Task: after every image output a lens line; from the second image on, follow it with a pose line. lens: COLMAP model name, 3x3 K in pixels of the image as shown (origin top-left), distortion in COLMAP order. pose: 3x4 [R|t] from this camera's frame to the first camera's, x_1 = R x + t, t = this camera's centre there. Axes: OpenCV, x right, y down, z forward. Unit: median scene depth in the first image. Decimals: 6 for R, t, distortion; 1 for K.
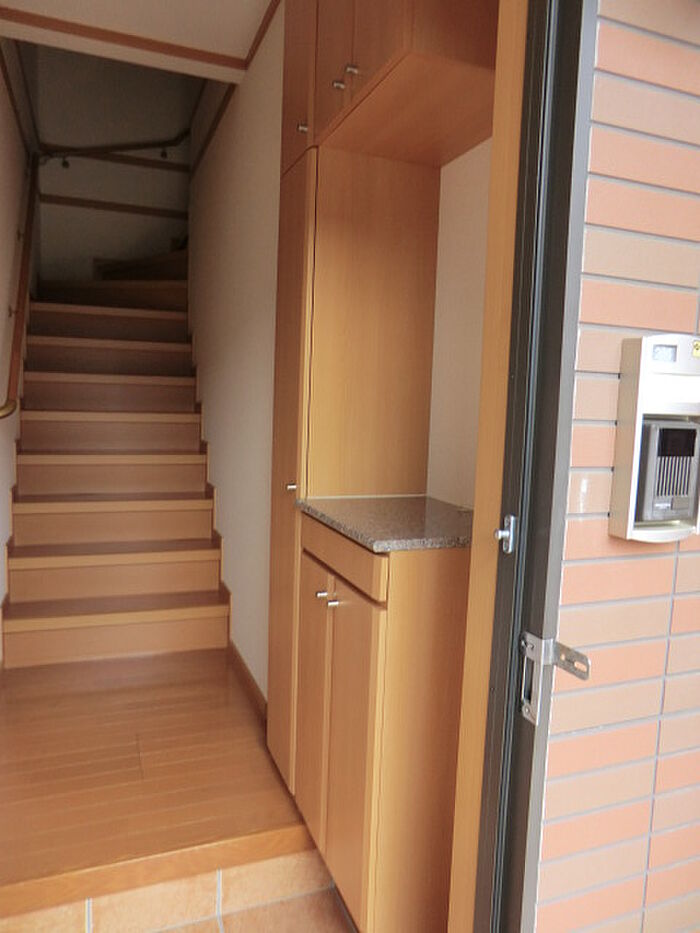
lens RADIAL K [[677.3, 0, 352.0], [0, 677.3, 463.2], [0, 0, 1]] dist [-0.068048, 0.070615]
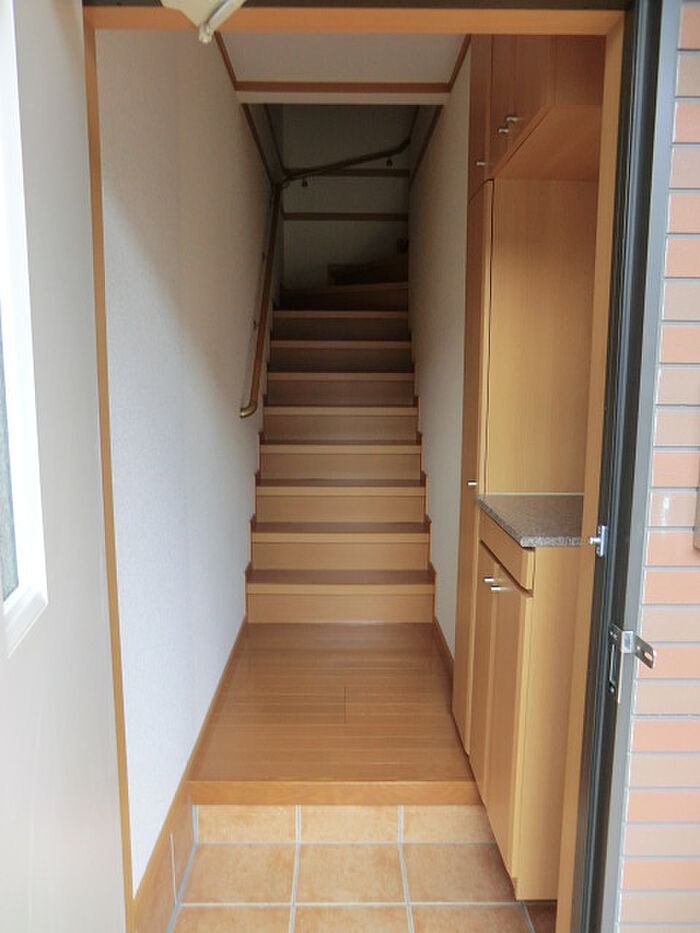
lens RADIAL K [[677.3, 0, 349.1], [0, 677.3, 465.6], [0, 0, 1]] dist [-0.068048, 0.070615]
pose [[0.938312, 0.020115, -0.345205, 0.096576], [-0.009550, 0.999433, 0.032278, -0.026530], [0.345659, -0.026990, 0.937972, -0.111740]]
